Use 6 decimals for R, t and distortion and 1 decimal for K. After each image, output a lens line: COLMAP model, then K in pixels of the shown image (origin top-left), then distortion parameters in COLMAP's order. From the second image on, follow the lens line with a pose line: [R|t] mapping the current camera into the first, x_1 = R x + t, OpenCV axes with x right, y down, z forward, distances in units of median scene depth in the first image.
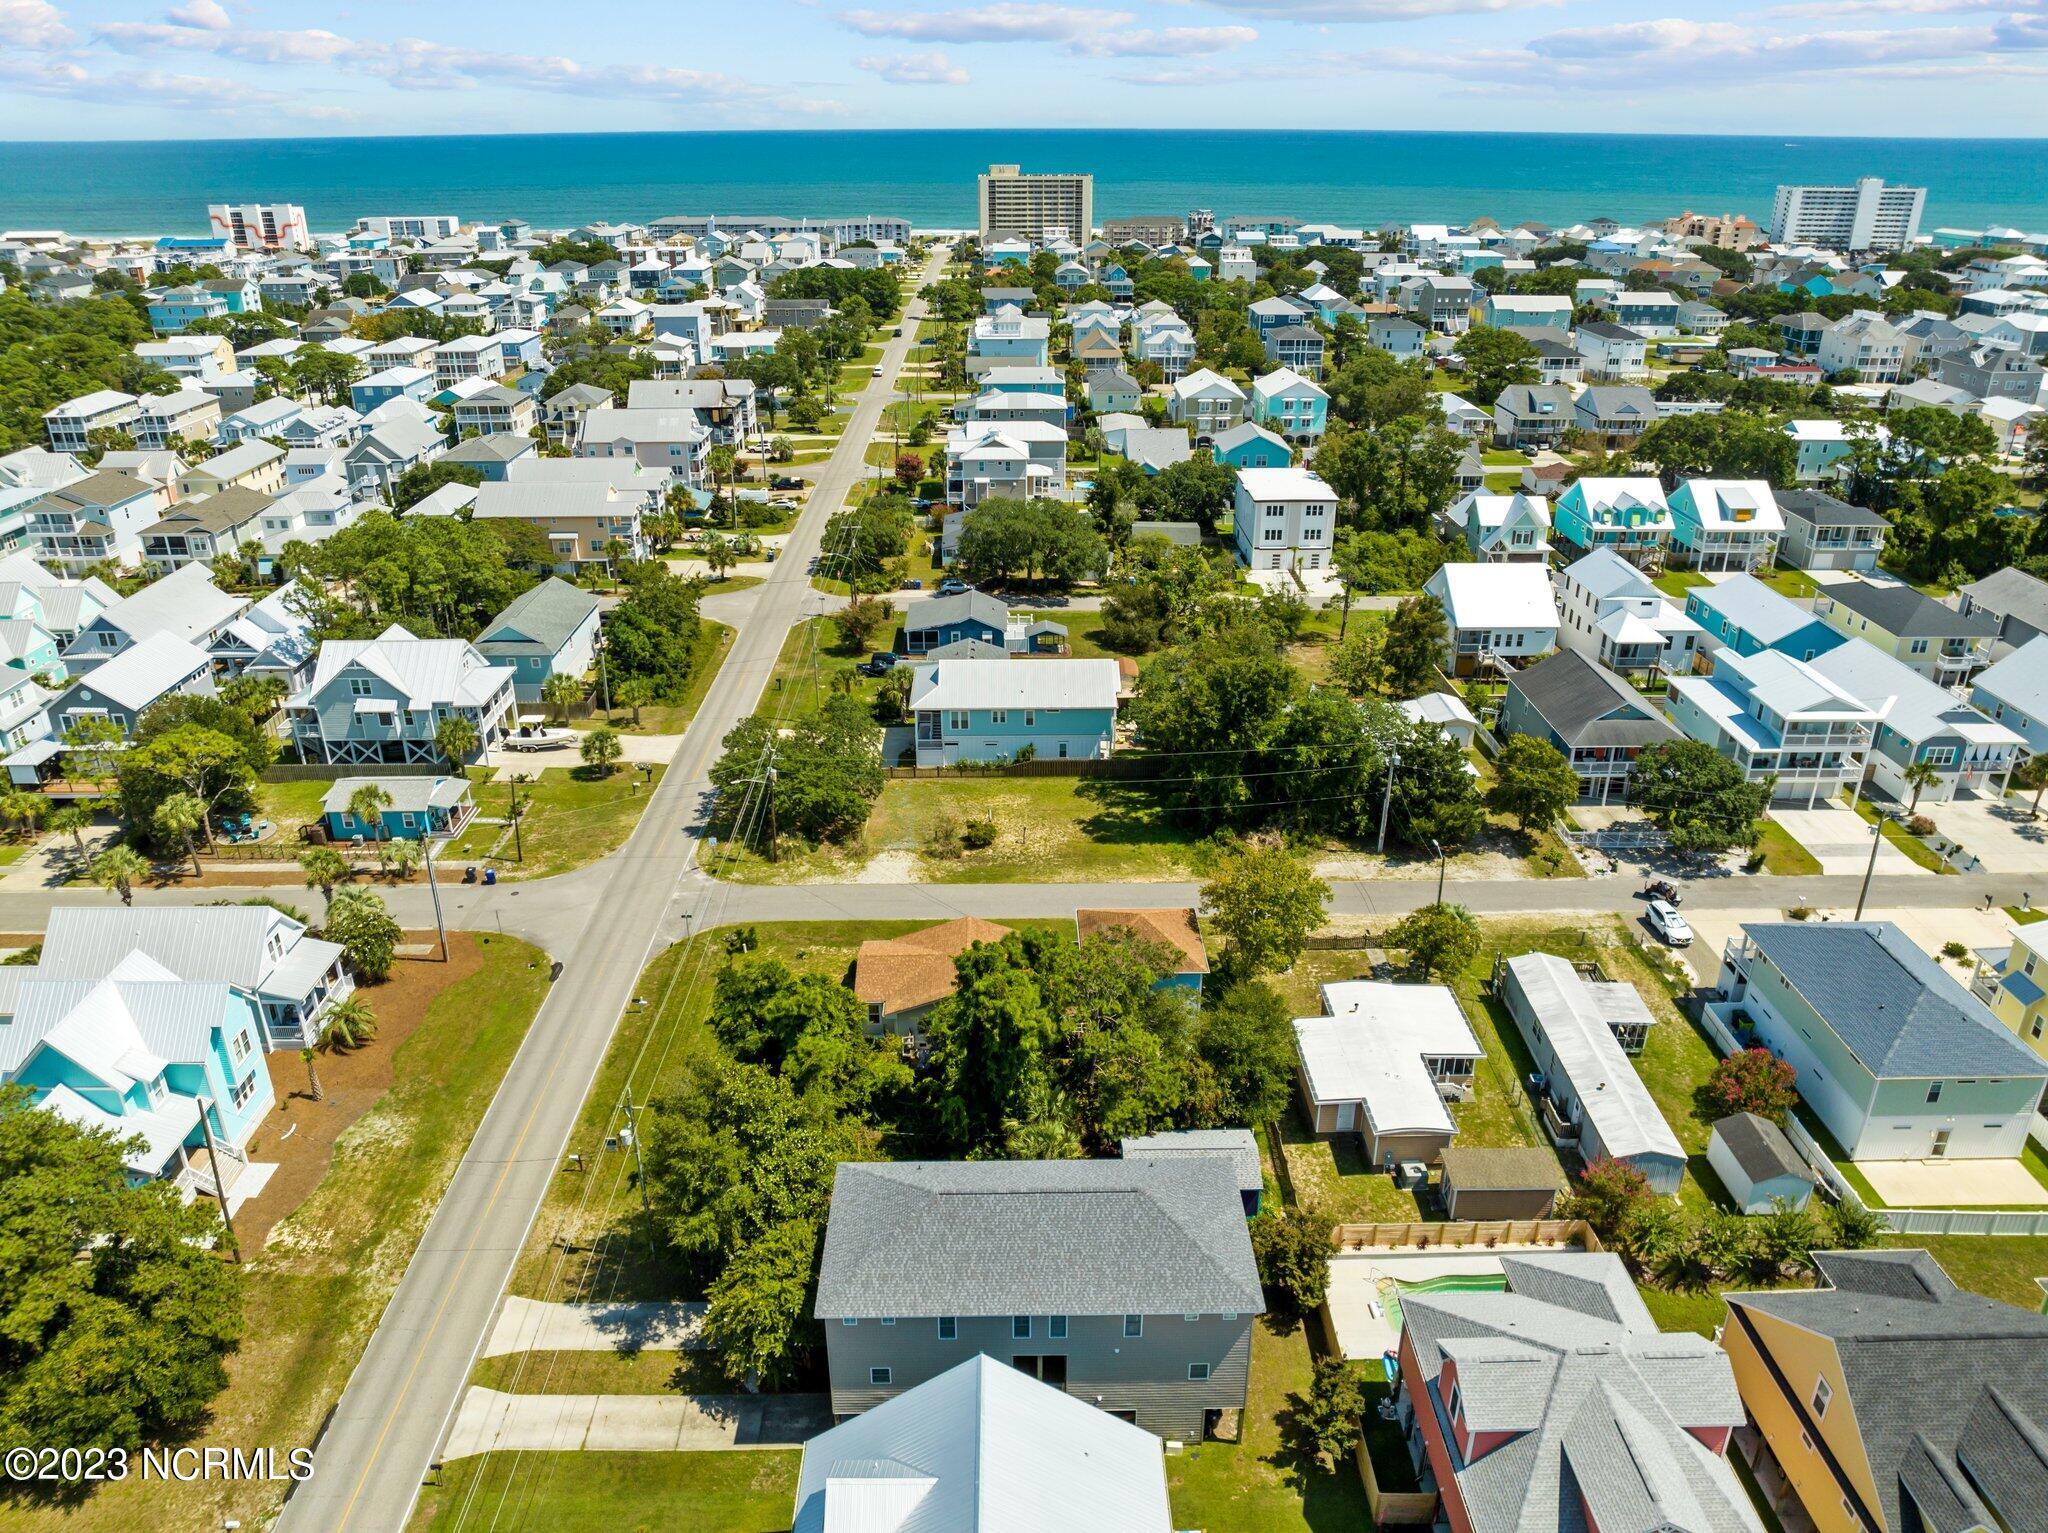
lens RADIAL K [[1449.8, 0, 1019.6], [0, 1449.8, 776.5], [0, 0, 1]] dist [-0.051183, 0.012678]
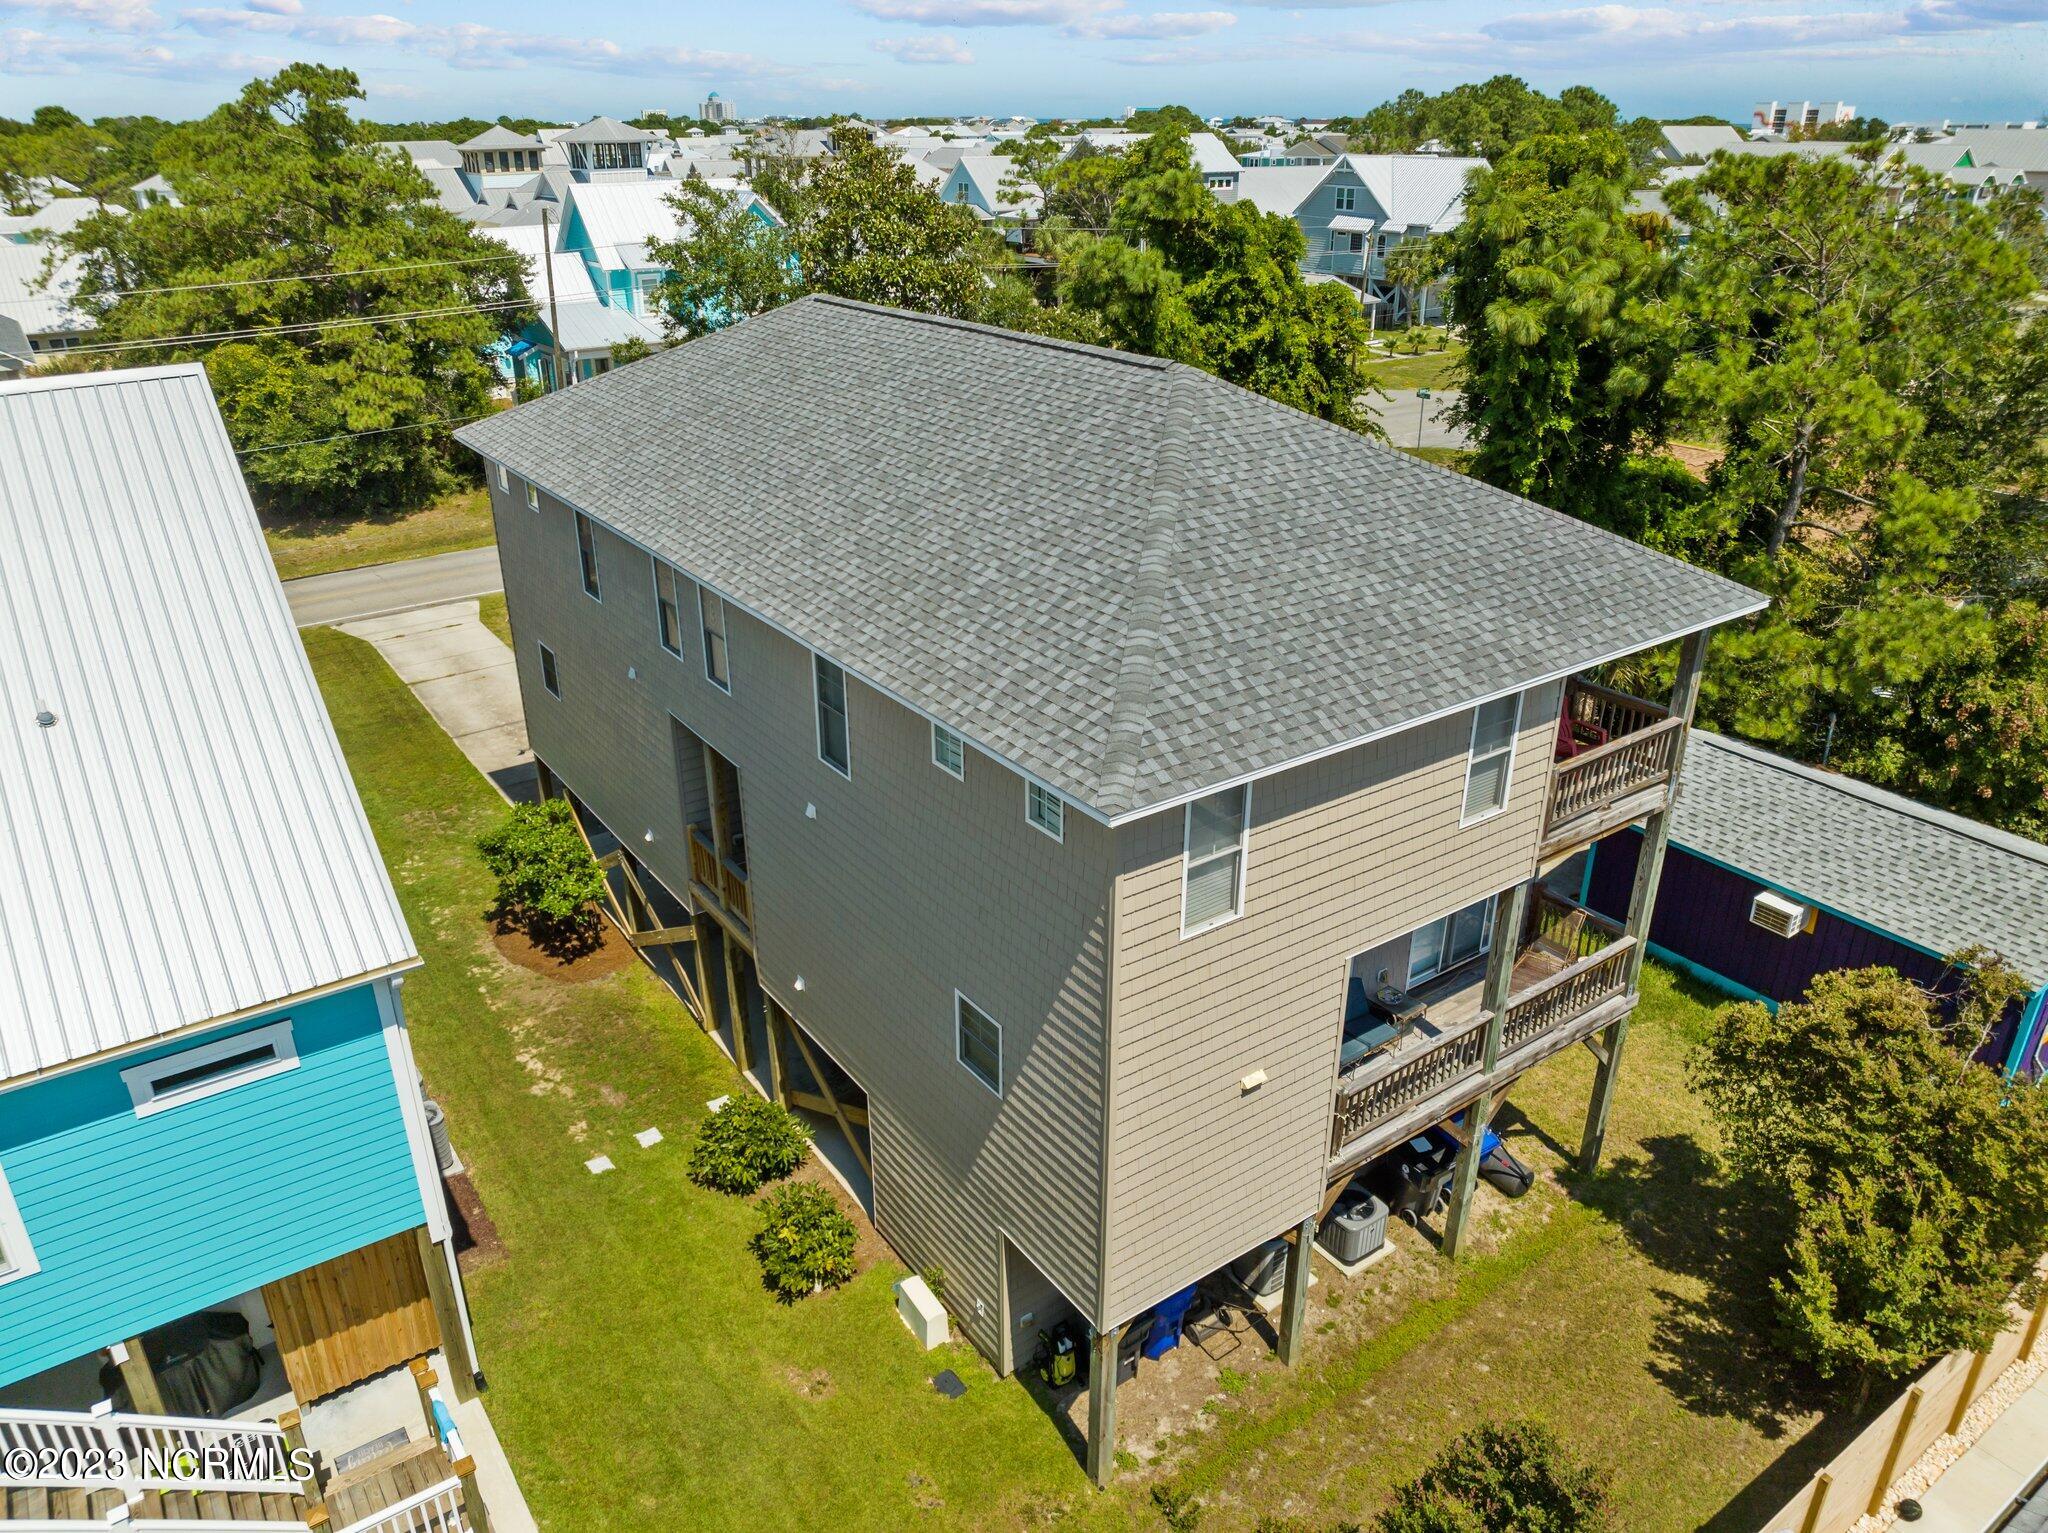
lens RADIAL K [[1437.3, 0, 1013.2], [0, 1437.3, 765.9], [0, 0, 1]] dist [-0.037791, 0.005866]
pose [[0.560834, 0.344210, -0.752984, 0.098031], [-0.341861, 0.924605, 0.168040, 0.109030], [0.754054, 0.163173, 0.636221, 0.279629]]
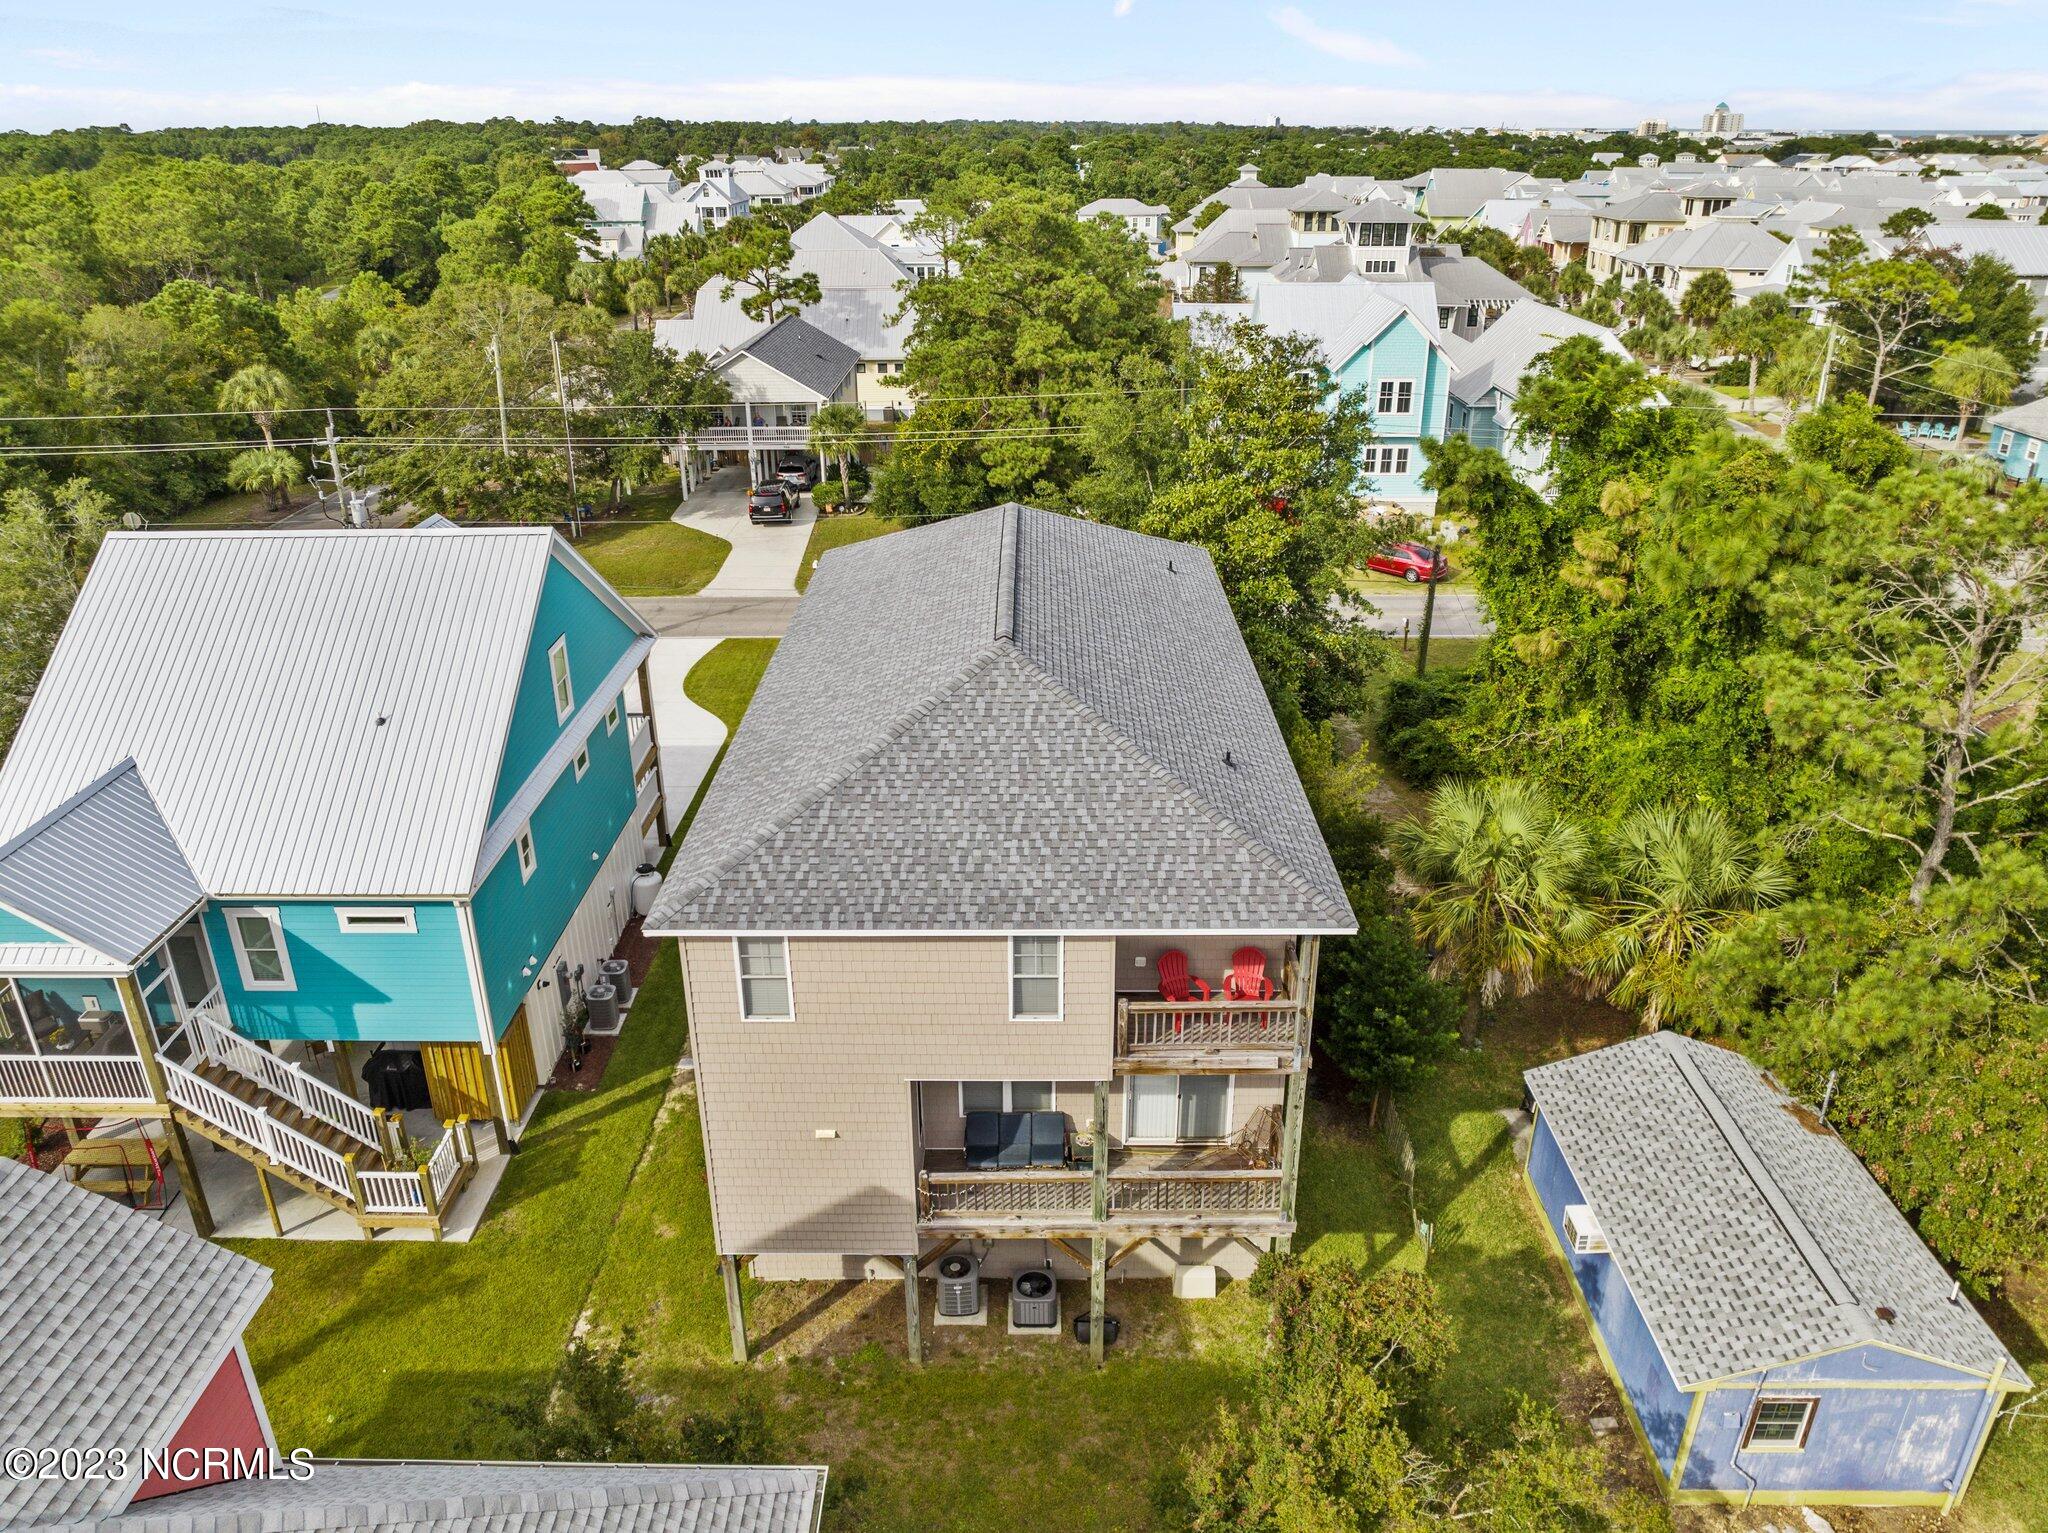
lens RADIAL K [[1438.2, 0, 1015.3], [0, 1438.2, 767.1], [0, 0, 1]] dist [-0.035173, -0.011220]
pose [[-0.023295, 0.412509, -0.910656, 0.145002], [-0.408428, 0.827492, 0.385285, 0.058500], [0.912493, 0.380912, 0.149204, 0.326873]]
